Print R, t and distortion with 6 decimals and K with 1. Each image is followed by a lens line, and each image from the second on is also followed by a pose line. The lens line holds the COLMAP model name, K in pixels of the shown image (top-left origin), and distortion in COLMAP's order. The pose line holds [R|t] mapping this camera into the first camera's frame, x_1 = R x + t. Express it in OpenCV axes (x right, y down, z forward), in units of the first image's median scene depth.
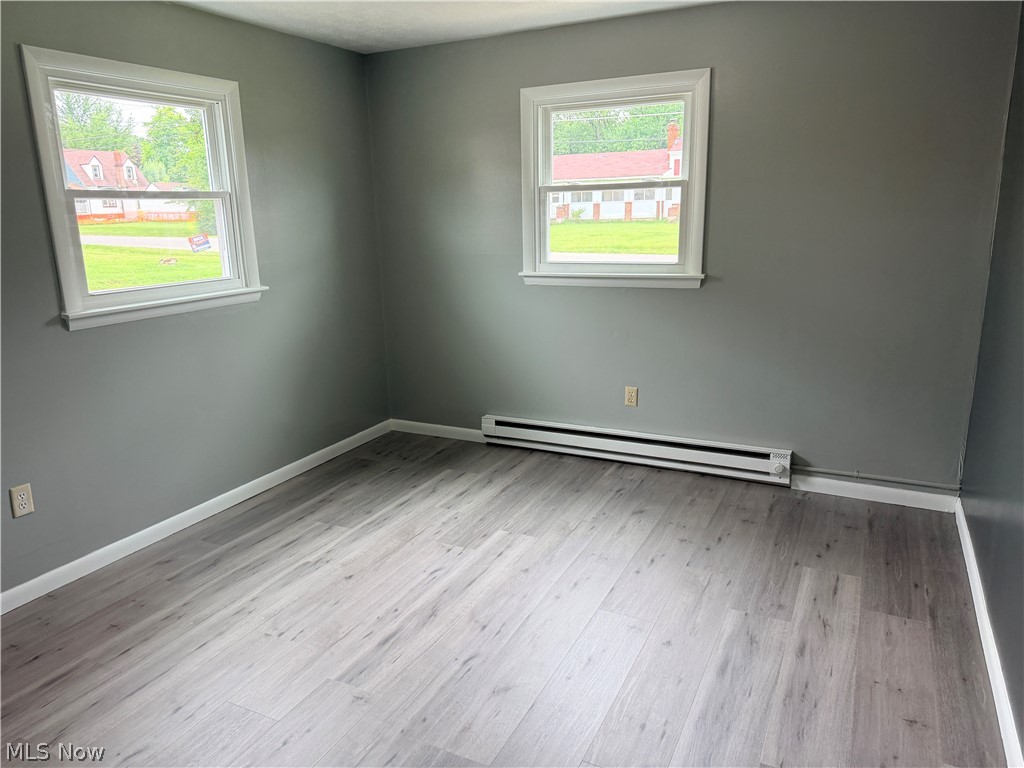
lens RADIAL K [[719.6, 0, 511.0], [0, 719.6, 381.4], [0, 0, 1]] dist [0.061984, -0.064066]
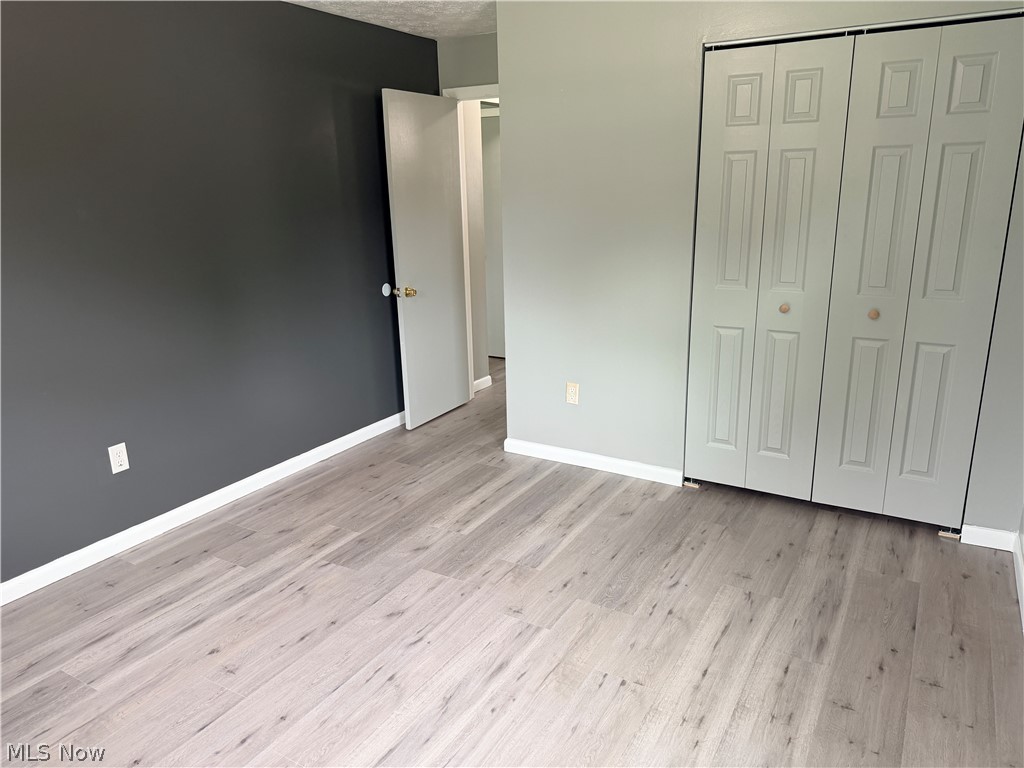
lens RADIAL K [[719.6, 0, 511.0], [0, 719.6, 381.4], [0, 0, 1]] dist [0.061984, -0.064066]
pose [[-0.995833, 0.027646, 0.086900, -0.220235], [0.066240, 0.874241, 0.480952, -0.318620], [-0.062675, 0.484704, -0.872430, 1.301238]]
